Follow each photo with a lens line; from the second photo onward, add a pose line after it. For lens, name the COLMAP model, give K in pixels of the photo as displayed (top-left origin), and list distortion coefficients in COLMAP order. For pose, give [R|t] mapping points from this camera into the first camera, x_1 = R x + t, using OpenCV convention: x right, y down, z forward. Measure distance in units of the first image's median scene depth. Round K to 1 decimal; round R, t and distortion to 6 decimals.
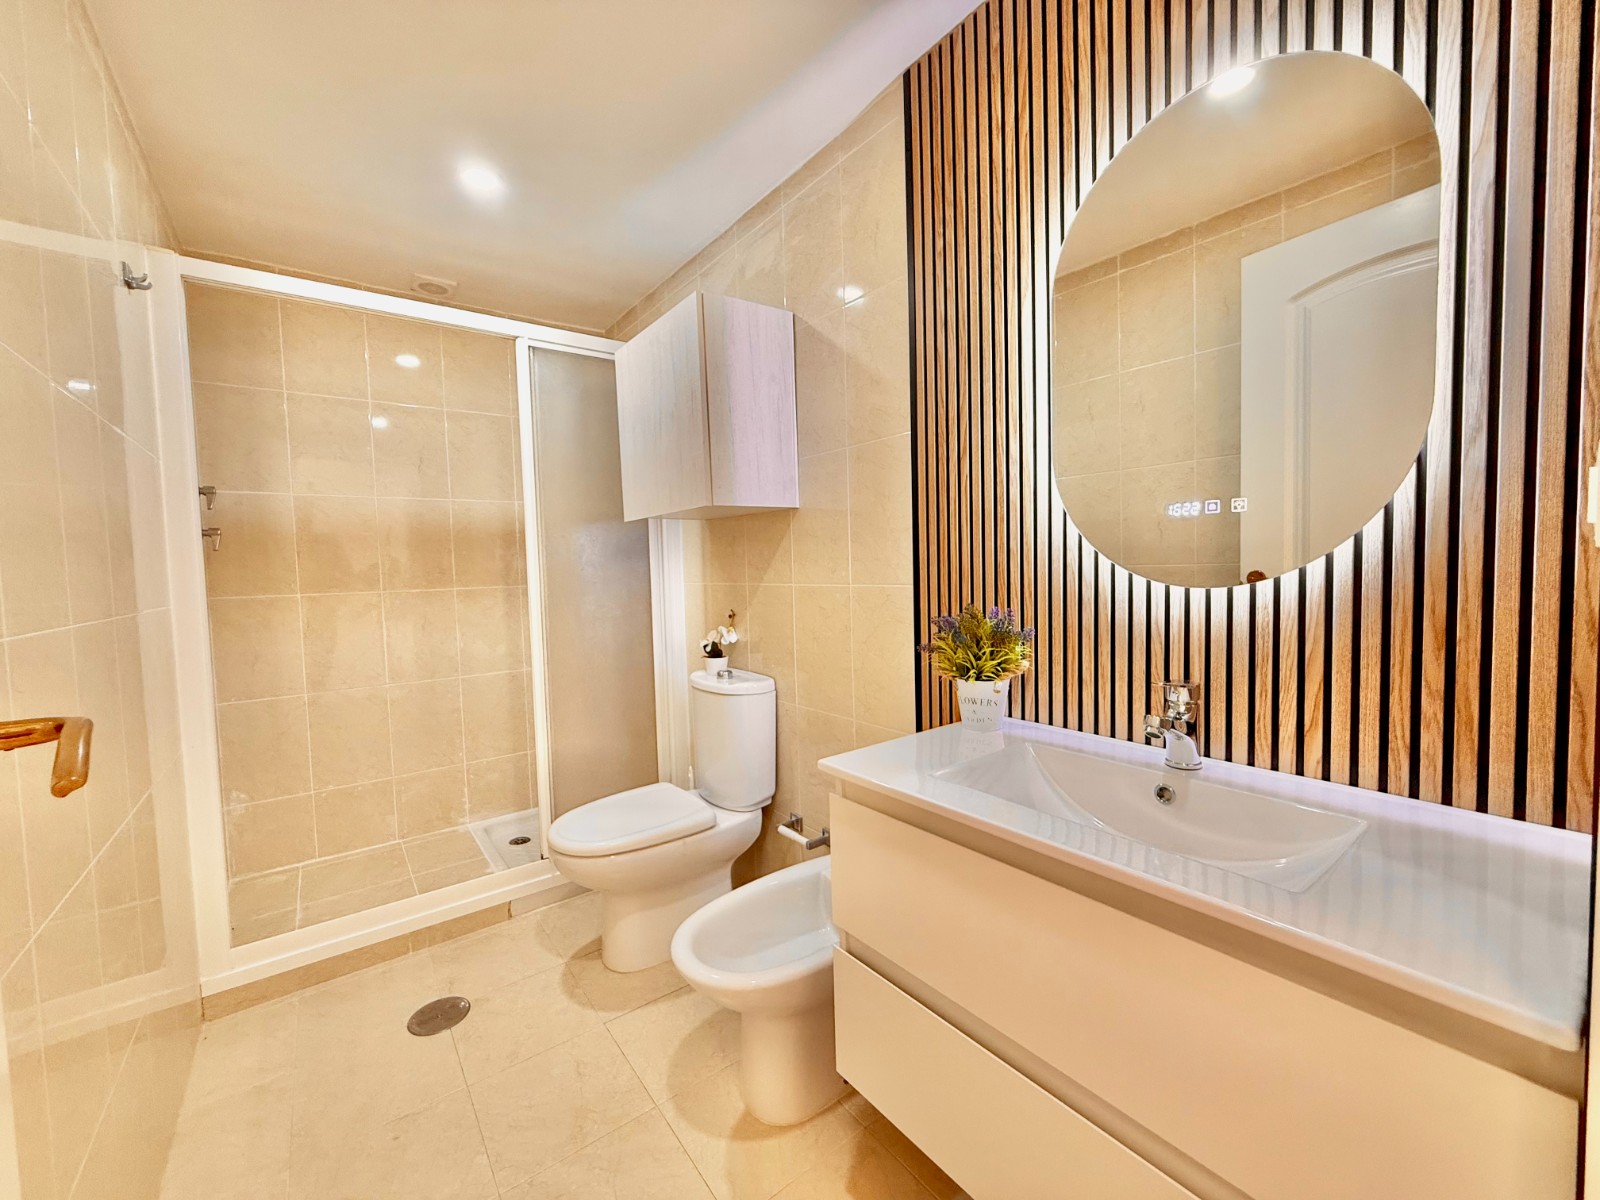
lens RADIAL K [[638.2, 0, 792.7], [0, 638.2, 598.2], [0, 0, 1]] dist [0.000085, 0.000793]
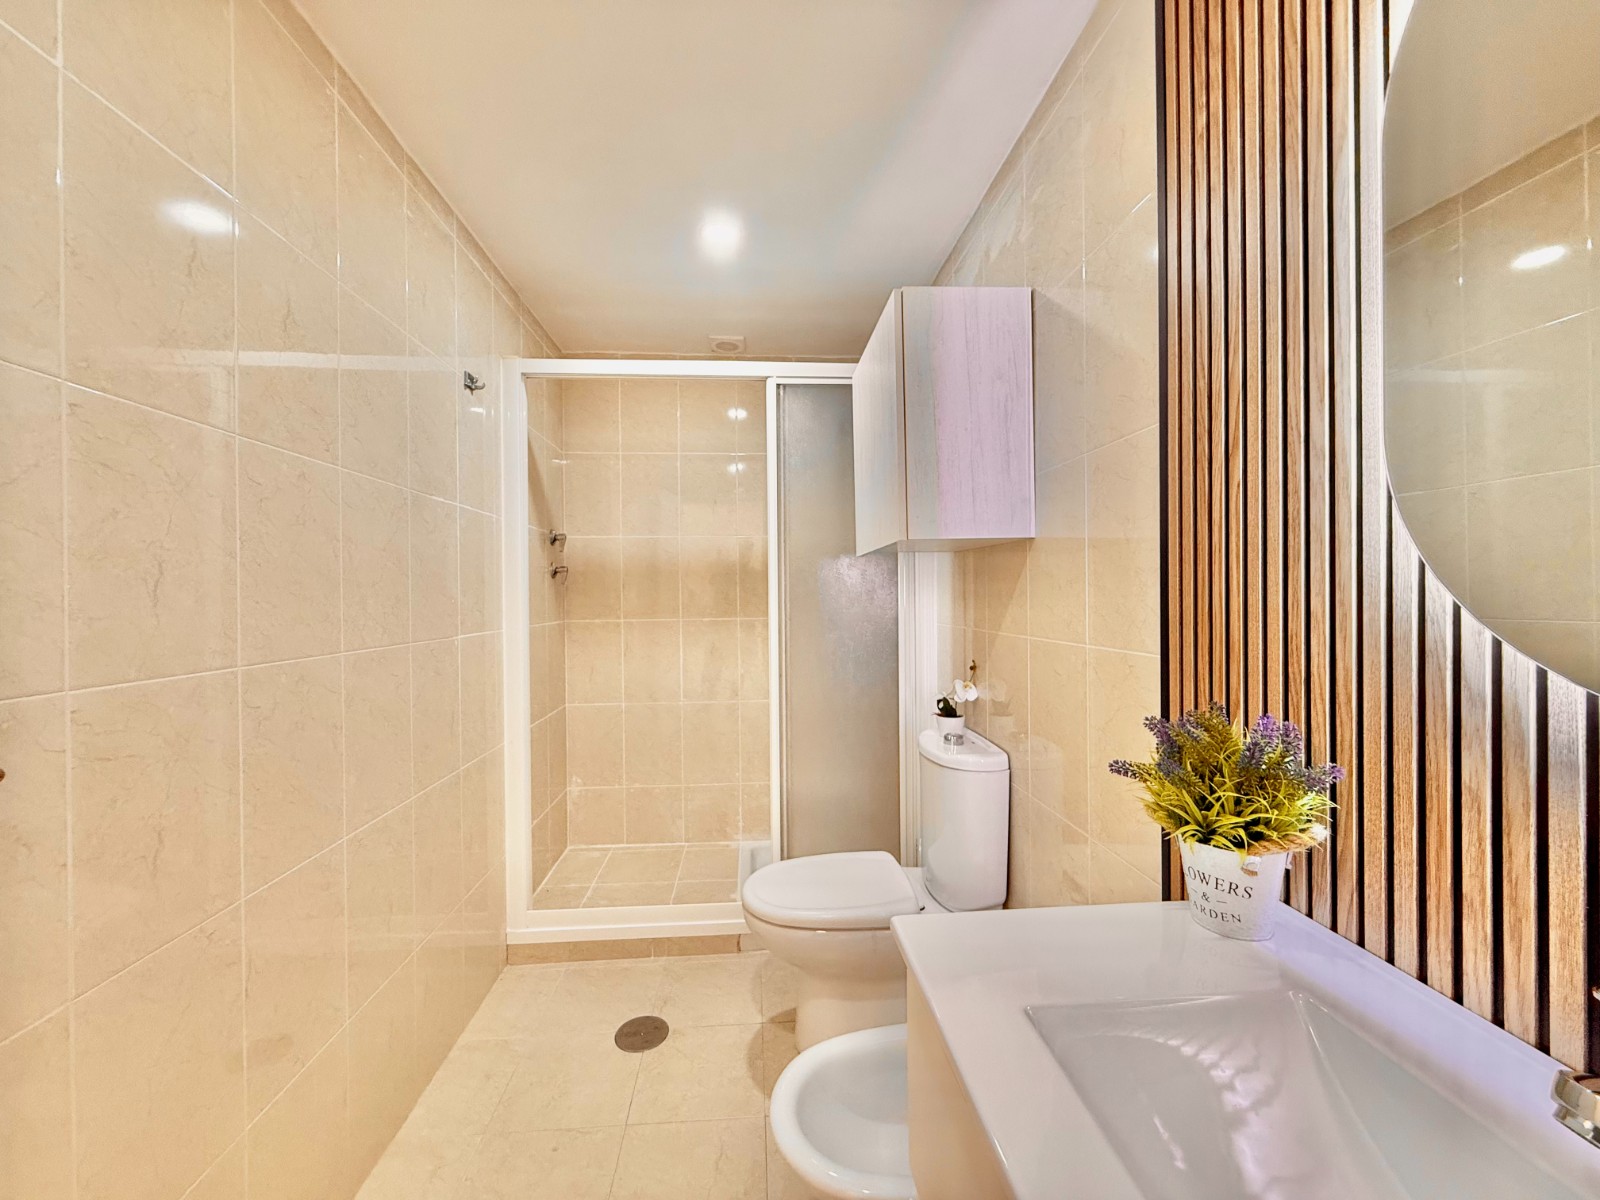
lens RADIAL K [[638.2, 0, 792.7], [0, 638.2, 598.2], [0, 0, 1]] dist [0.000085, 0.000793]
pose [[0.839797, 0.022371, -0.542440, 0.184147], [-0.041494, 0.998873, -0.023046, -0.039857], [0.541313, 0.041862, 0.839779, 0.204145]]
